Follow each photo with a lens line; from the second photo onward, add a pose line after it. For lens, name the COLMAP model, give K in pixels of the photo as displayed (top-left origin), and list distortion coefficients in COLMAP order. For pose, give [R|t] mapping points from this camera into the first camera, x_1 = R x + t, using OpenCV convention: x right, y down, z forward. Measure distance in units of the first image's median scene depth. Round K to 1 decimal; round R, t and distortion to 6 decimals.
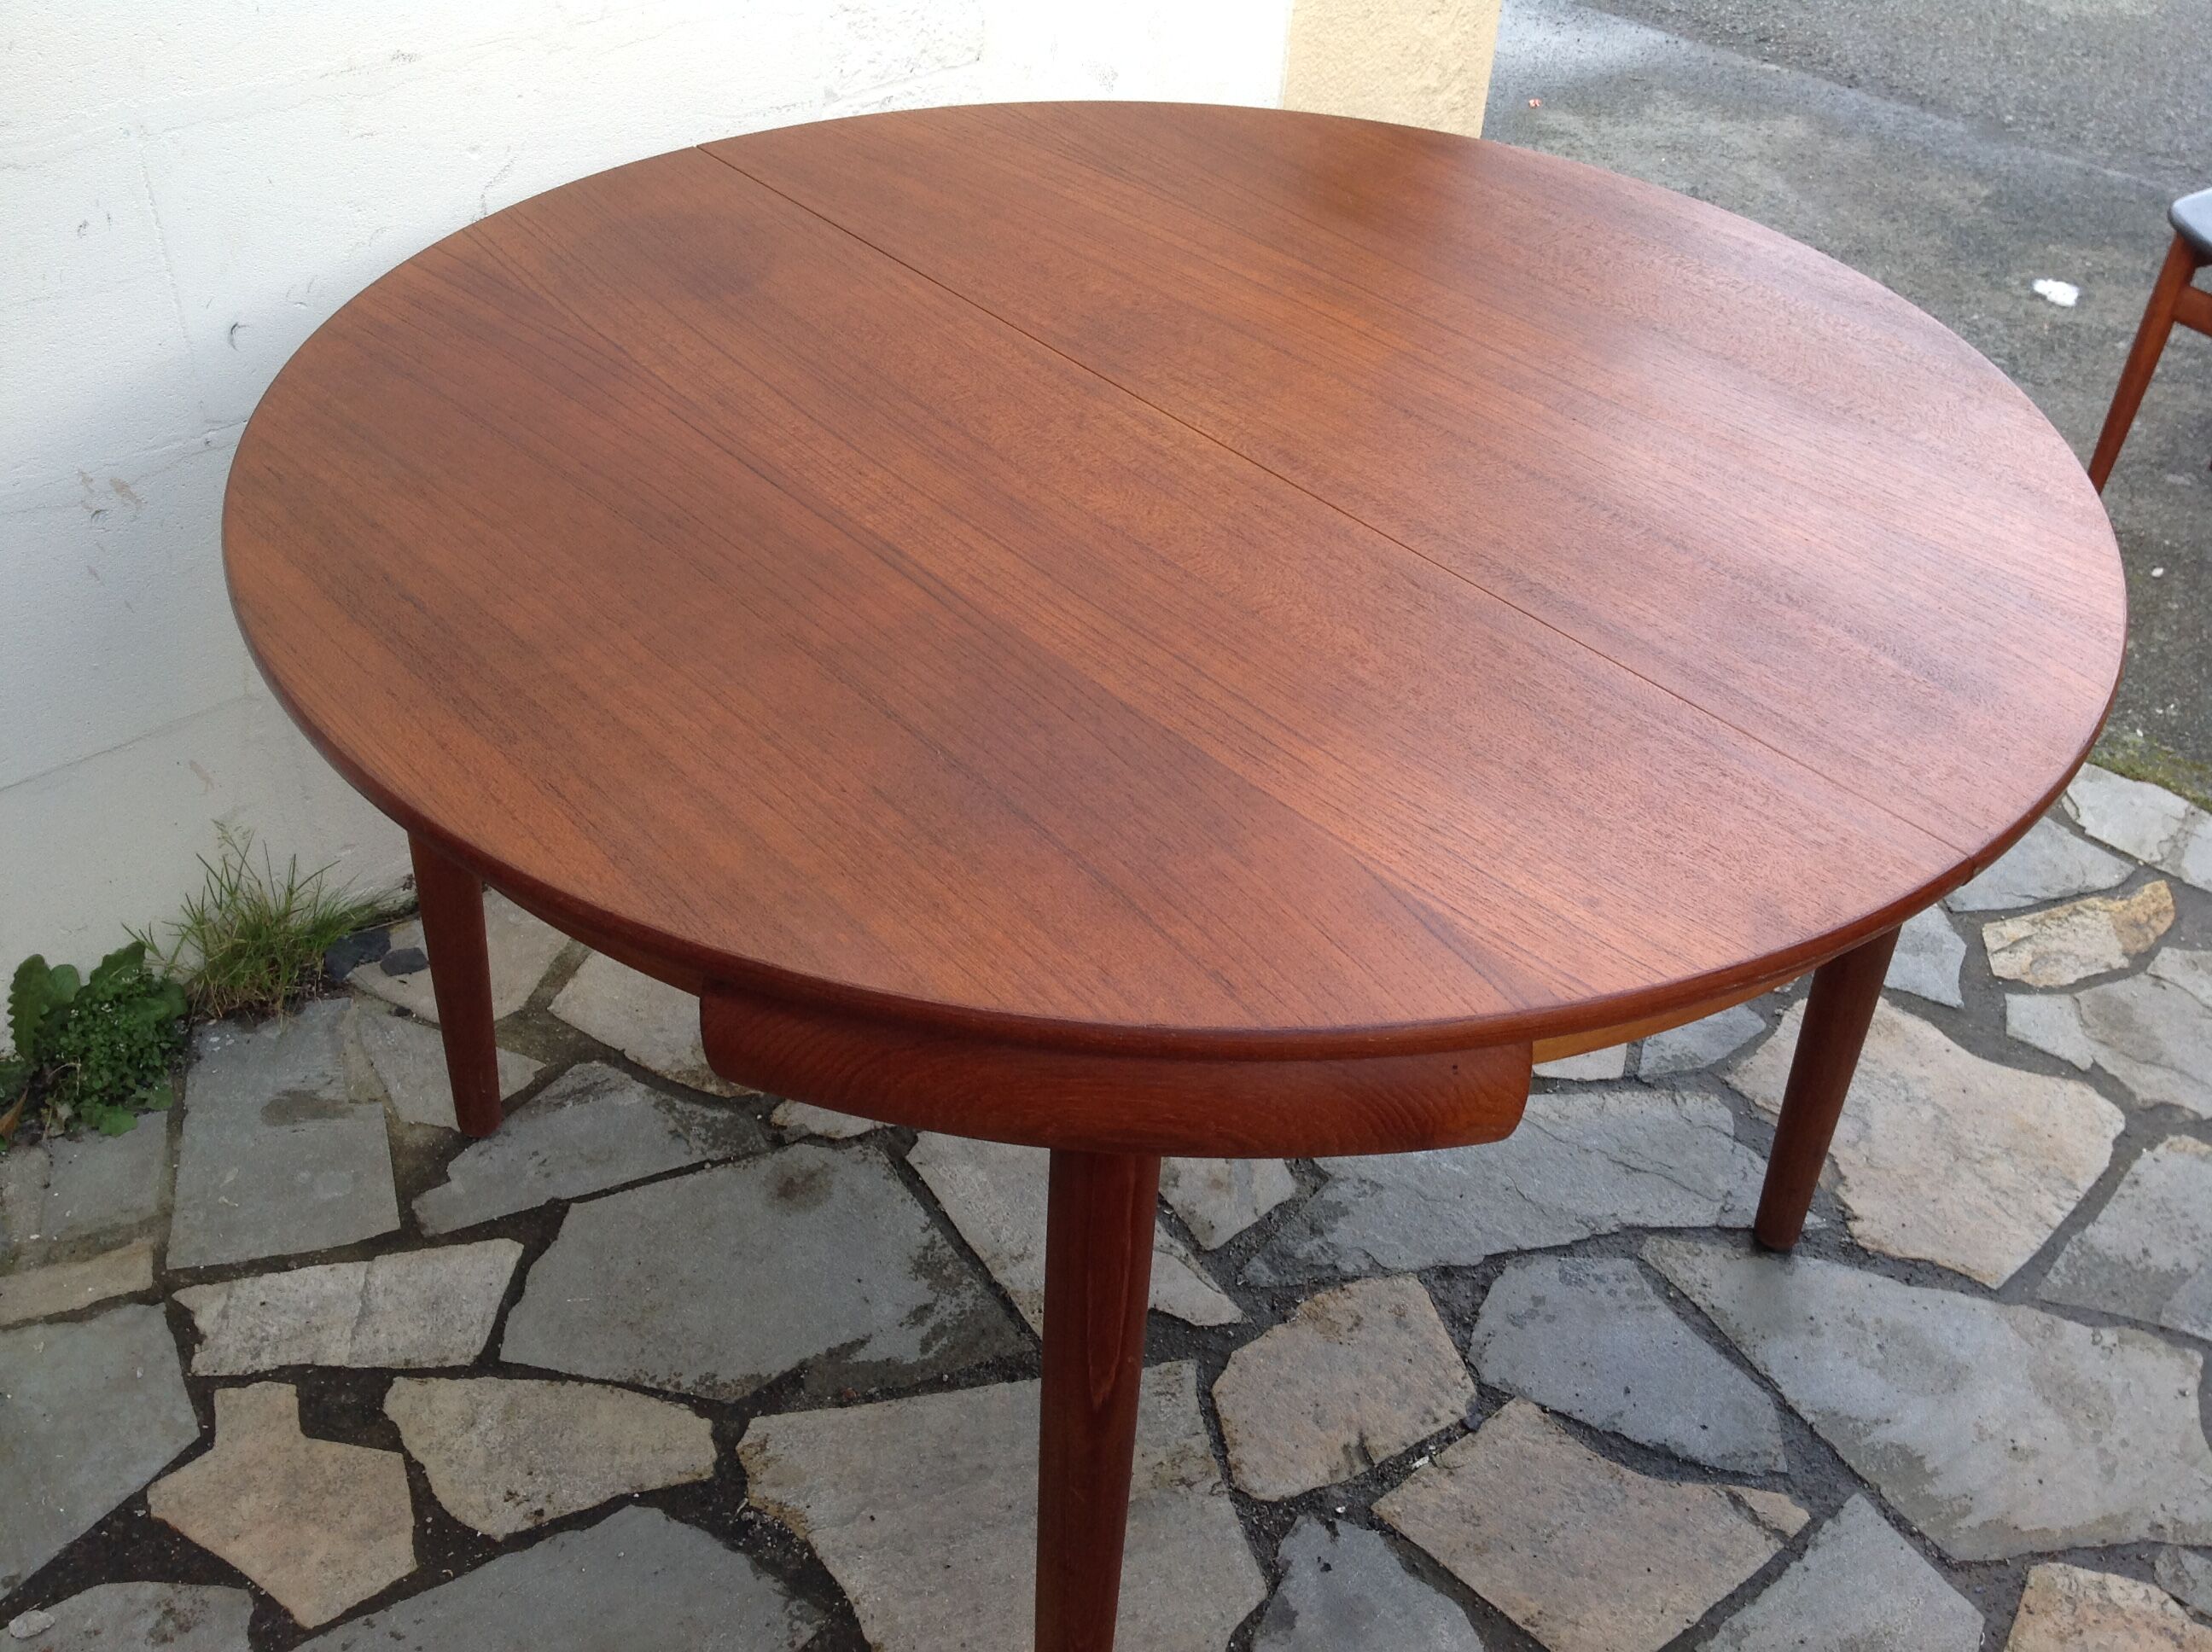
lens RADIAL K [[2061.2, 0, 1104.7], [0, 2061.2, 812.5], [0, 0, 1]] dist [0.081269, -0.147257]
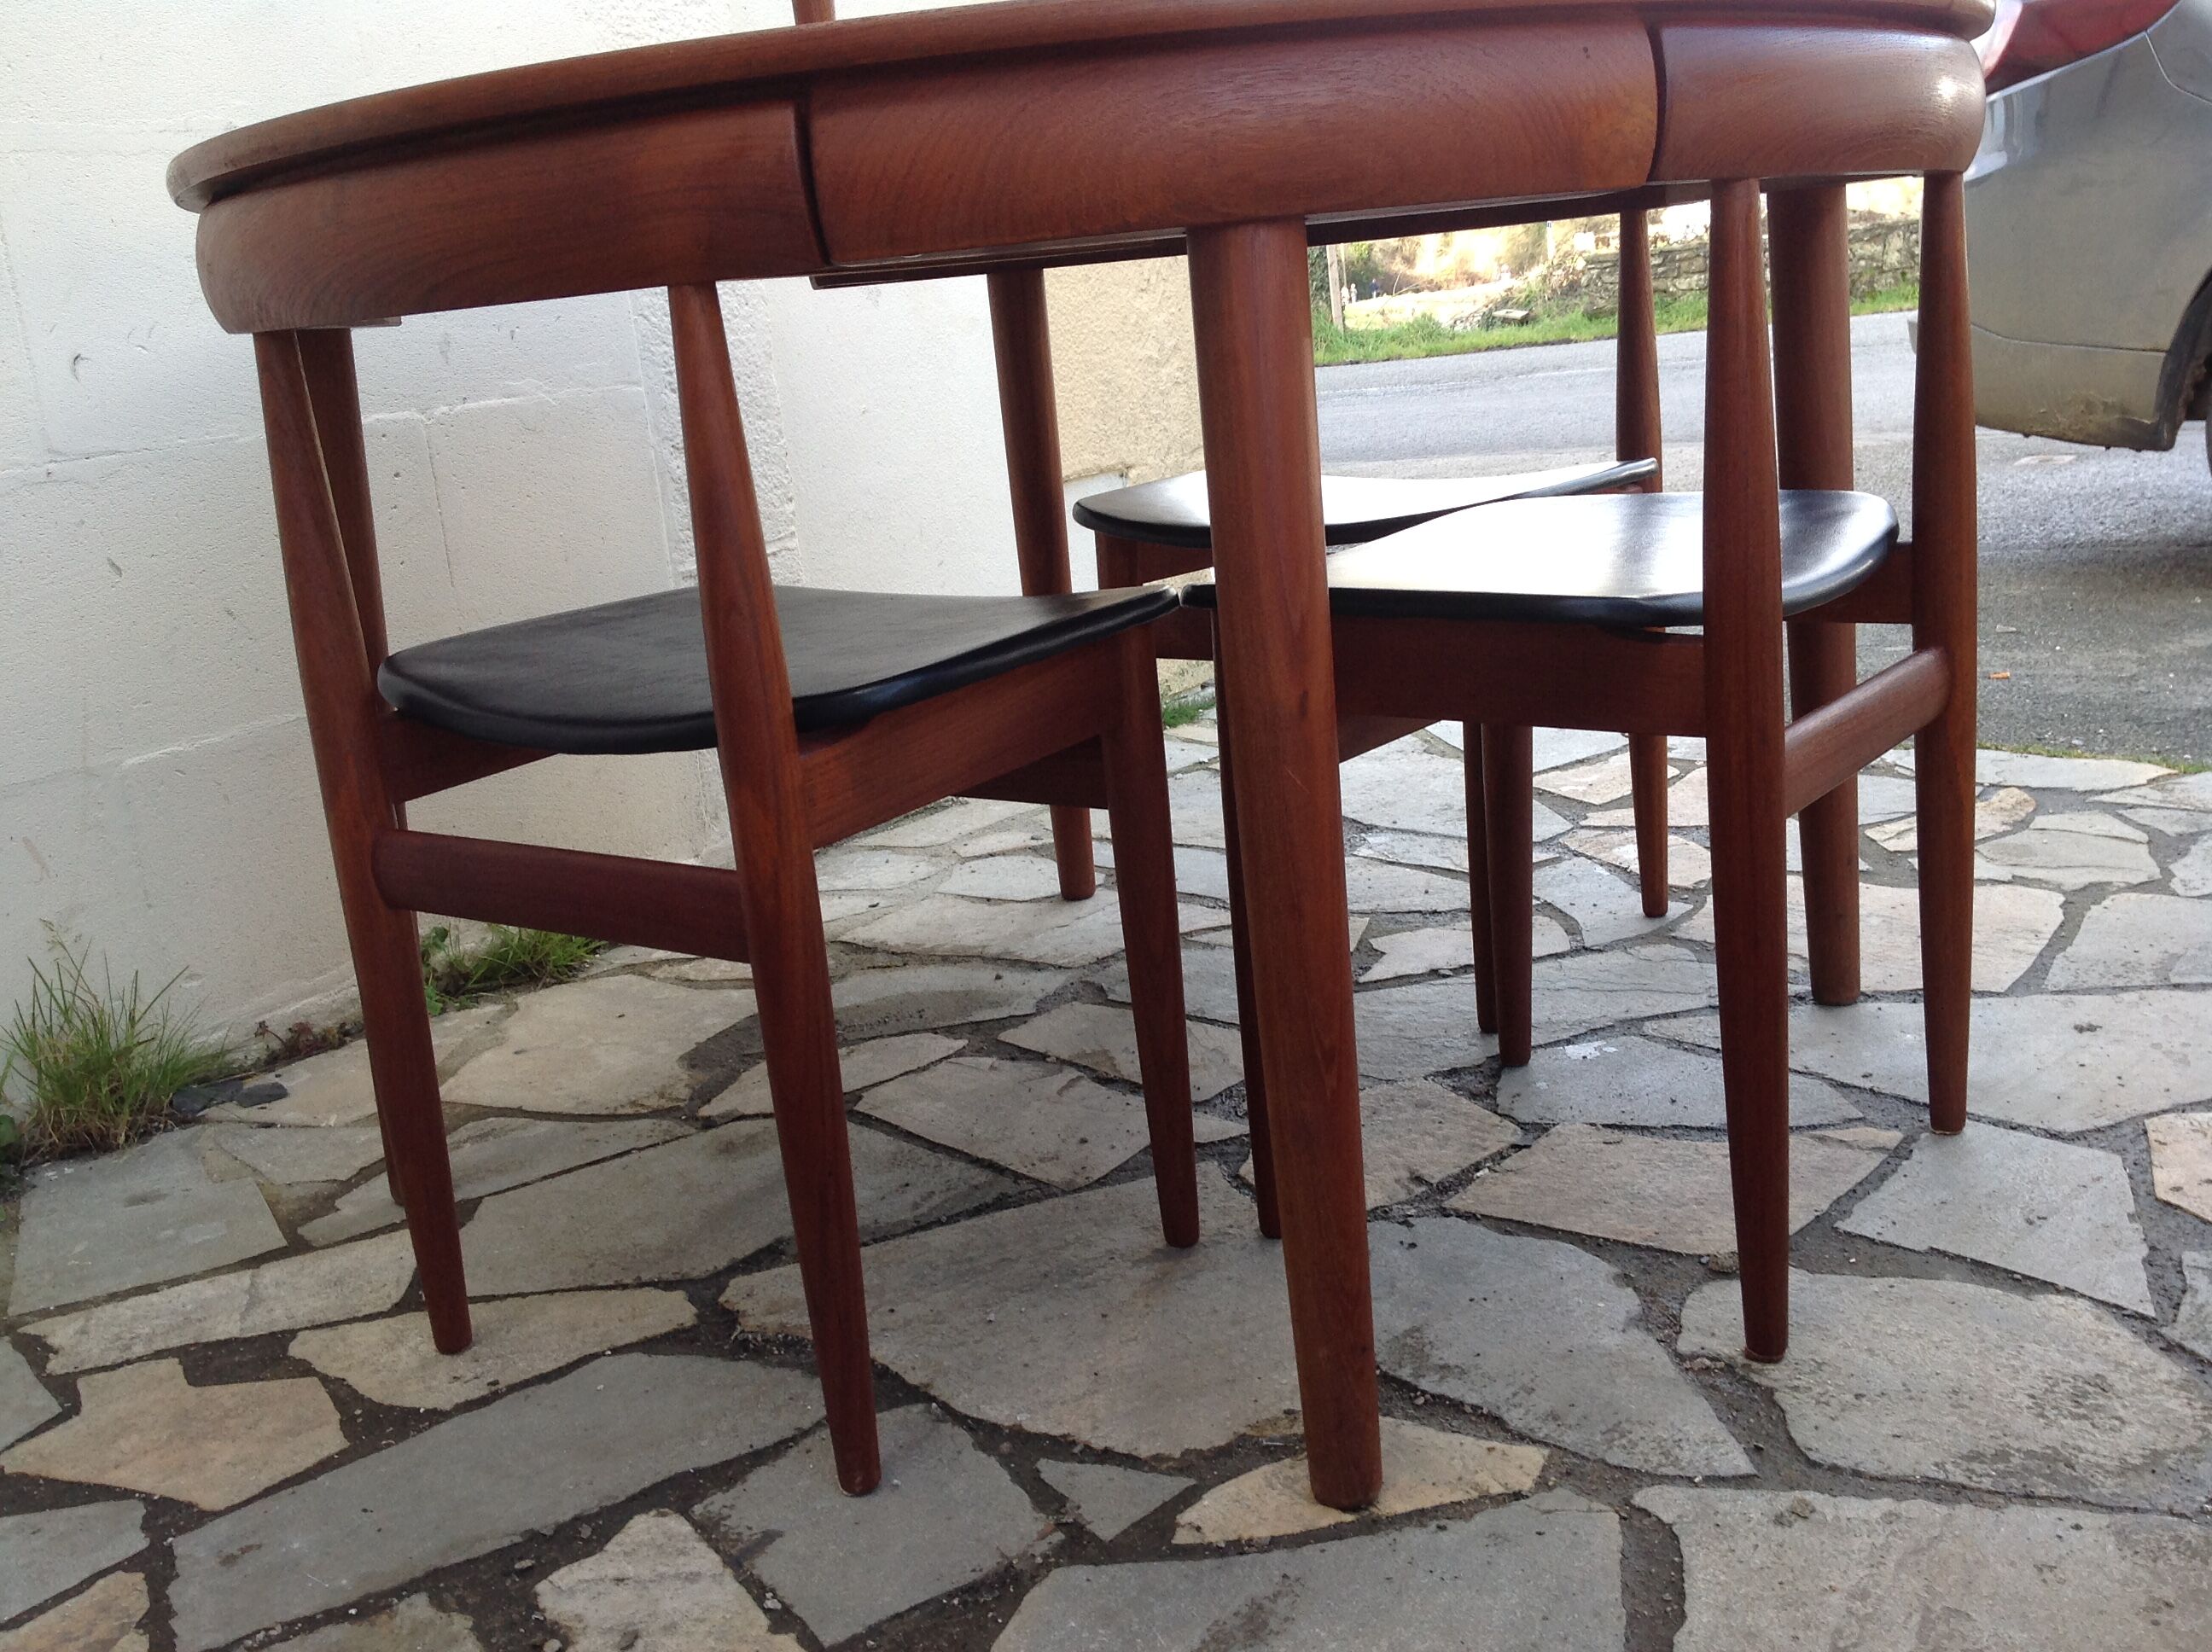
lens RADIAL K [[2045.6, 0, 1106.0], [0, 2045.6, 826.0], [0, 0, 1]] dist [0.097202, -0.196930]
pose [[0.976383, -0.164700, 0.139822, -0.099877], [0.206512, 0.901627, -0.380030, 0.449969], [-0.063476, 0.399929, 0.914345, 0.124488]]
